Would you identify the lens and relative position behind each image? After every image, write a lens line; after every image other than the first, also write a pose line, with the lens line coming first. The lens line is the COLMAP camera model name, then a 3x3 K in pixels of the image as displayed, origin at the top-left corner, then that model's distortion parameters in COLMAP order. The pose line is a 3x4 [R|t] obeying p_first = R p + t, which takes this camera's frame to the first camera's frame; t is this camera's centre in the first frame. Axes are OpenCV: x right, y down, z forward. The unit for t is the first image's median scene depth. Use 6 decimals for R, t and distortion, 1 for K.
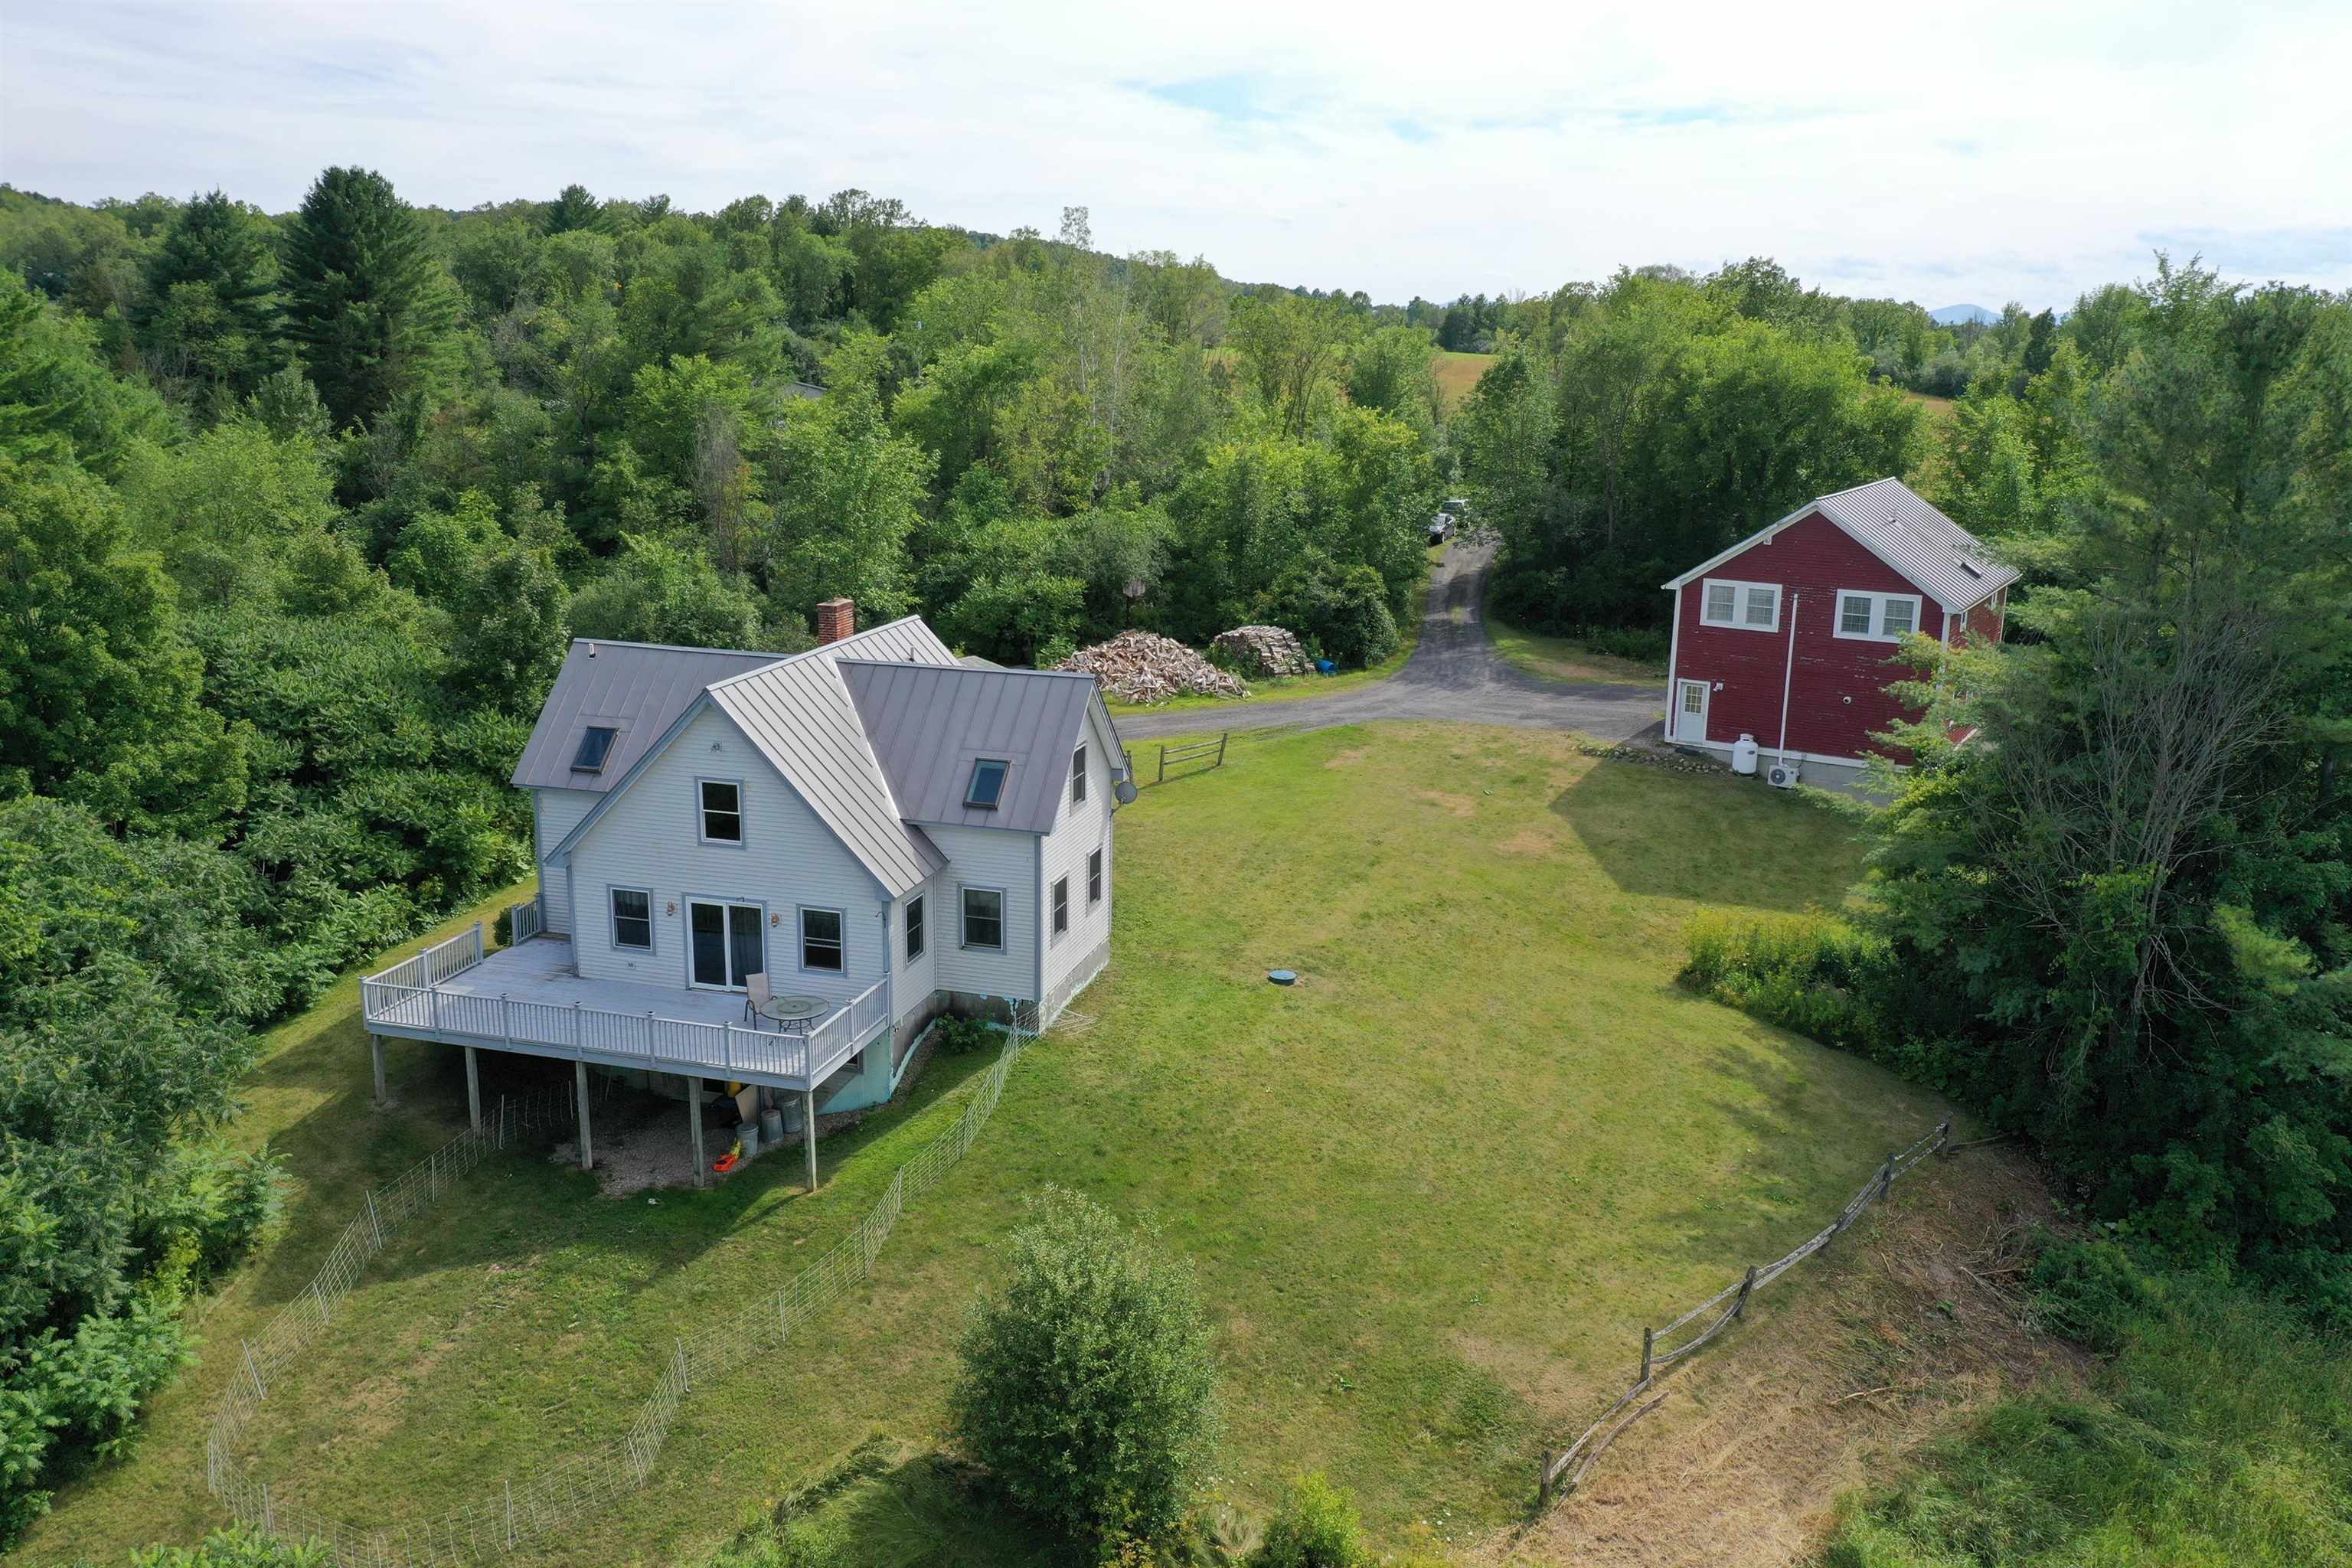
lens RADIAL K [[1890.1, 0, 1176.0], [0, 1890.1, 784.0], [0, 0, 1]] dist [0.020775, -0.001588]
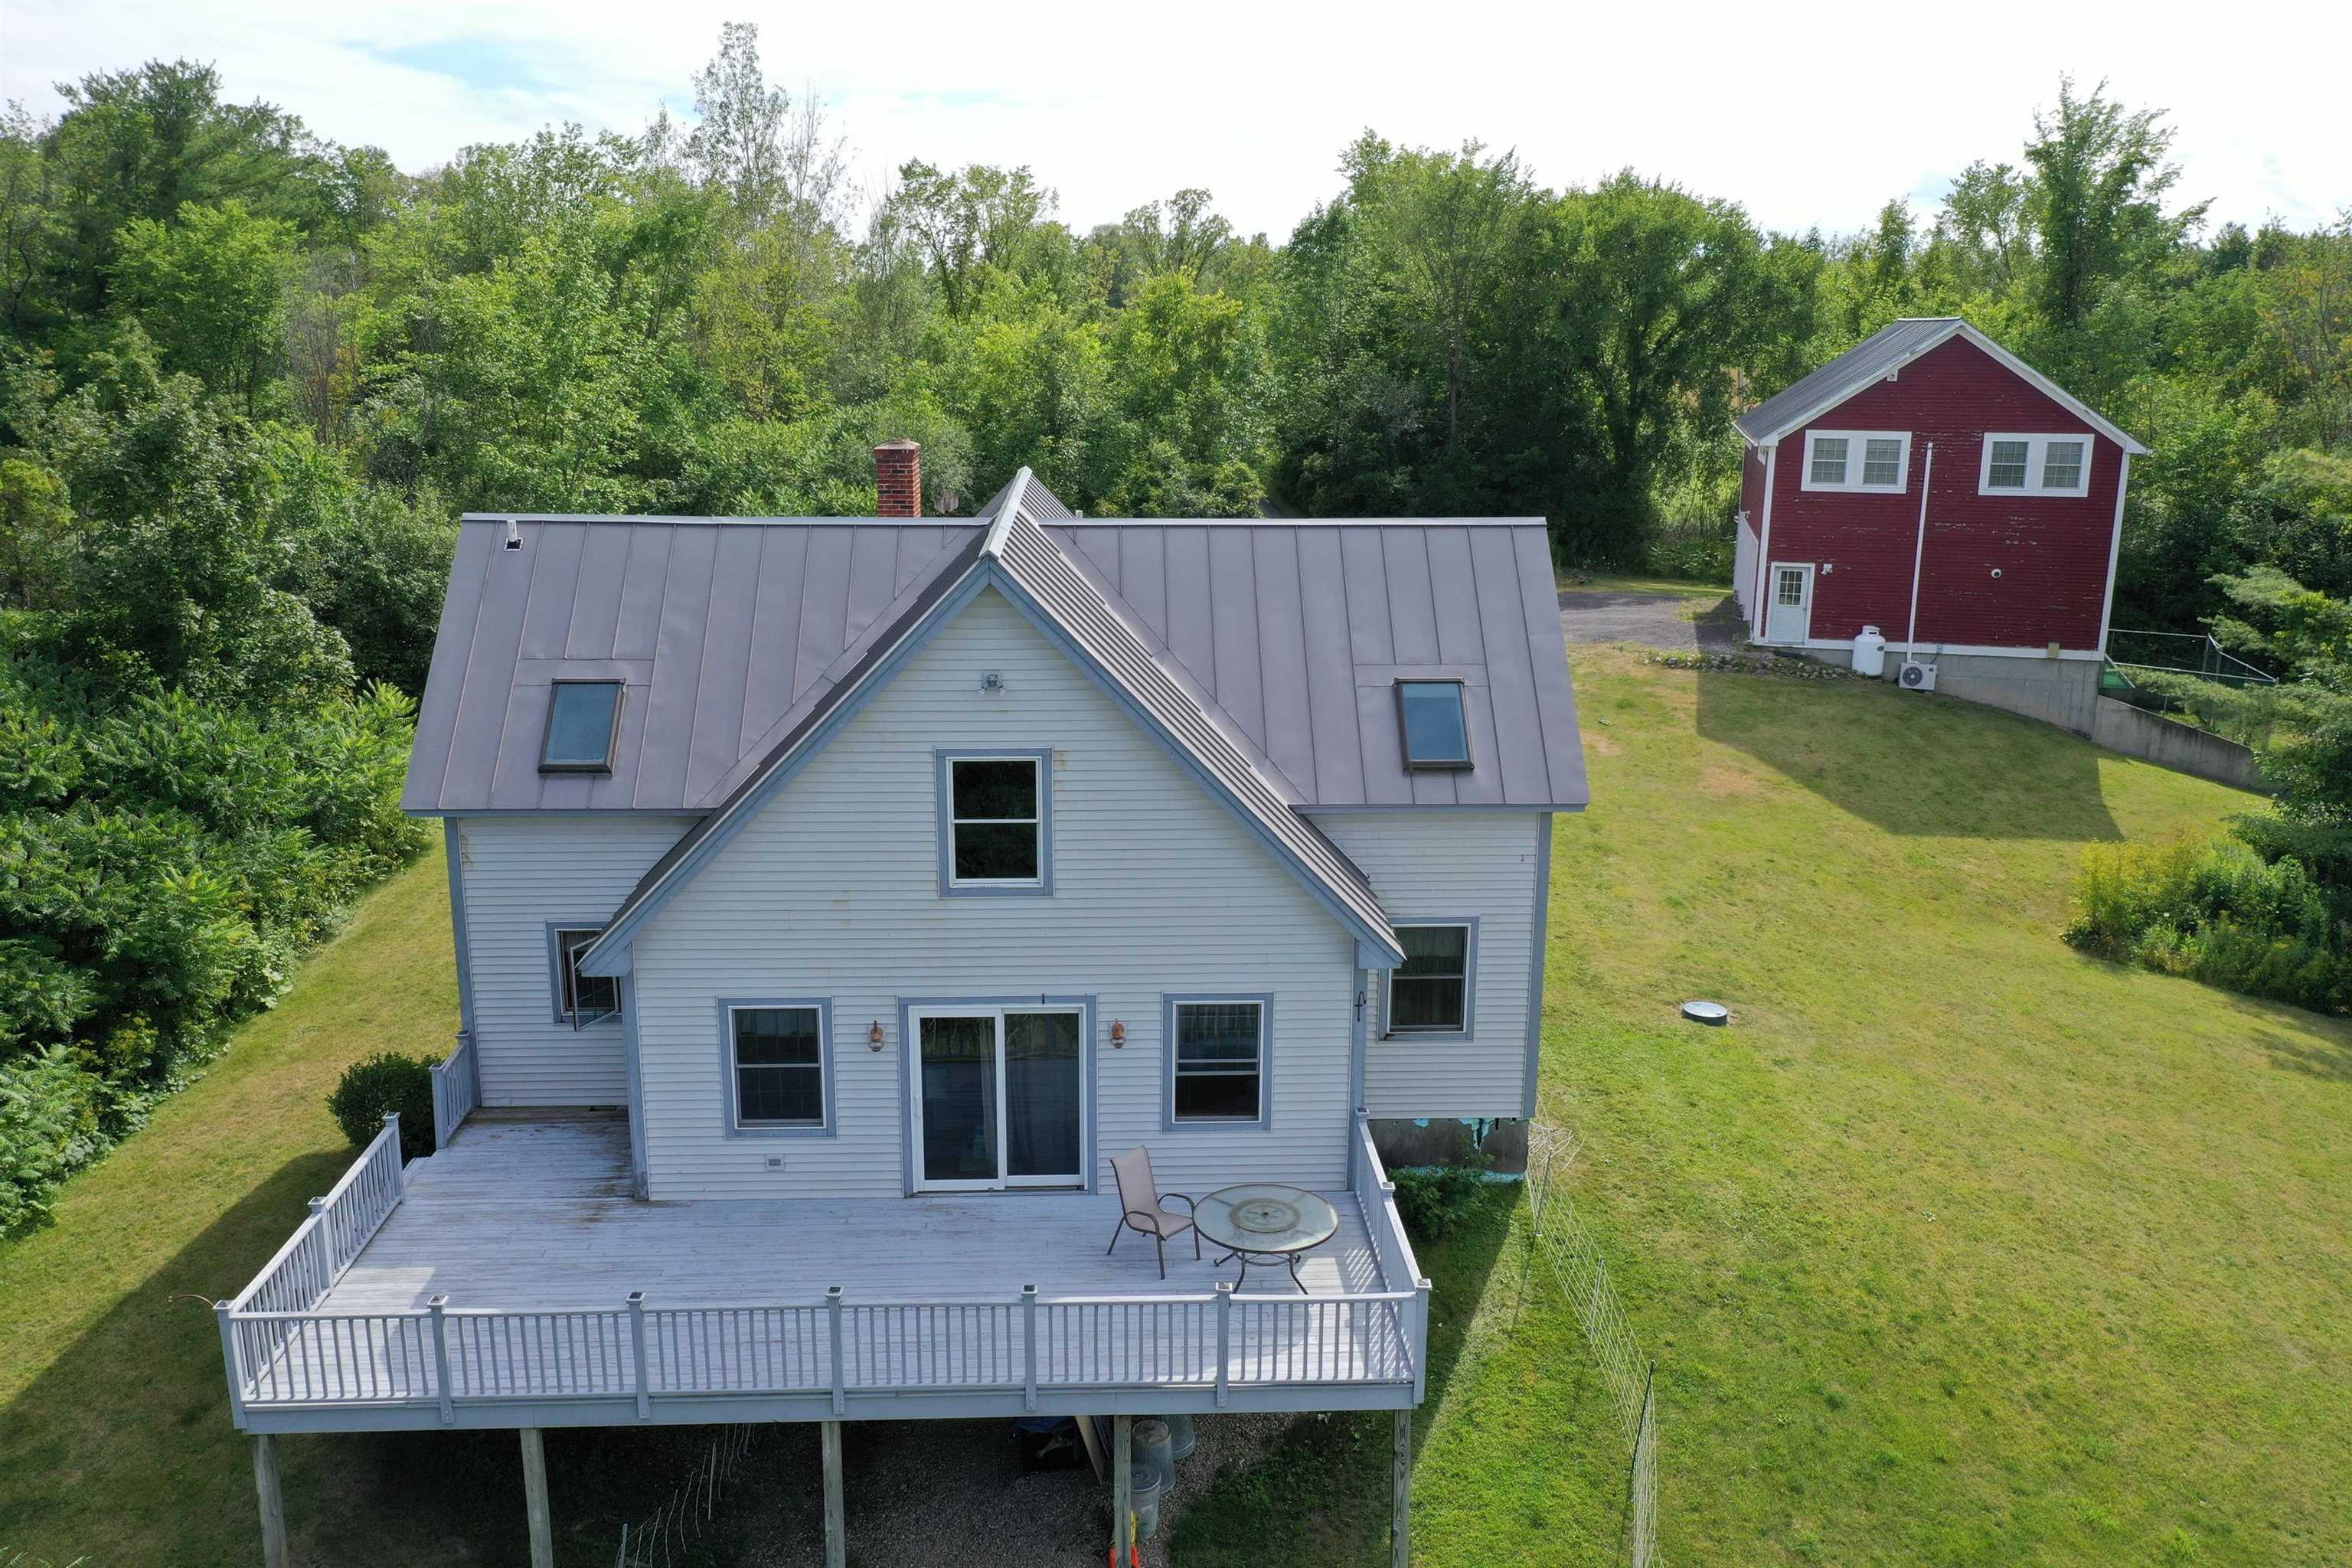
lens RADIAL K [[1873.6, 0, 1176.0], [0, 1873.6, 784.0], [0, 0, 1]] dist [0.008464, 0.003688]
pose [[0.946911, -0.085091, 0.310031, -0.276600], [0.083172, 0.996346, 0.019428, 0.000187], [-0.310551, 0.007389, 0.950528, 0.436301]]
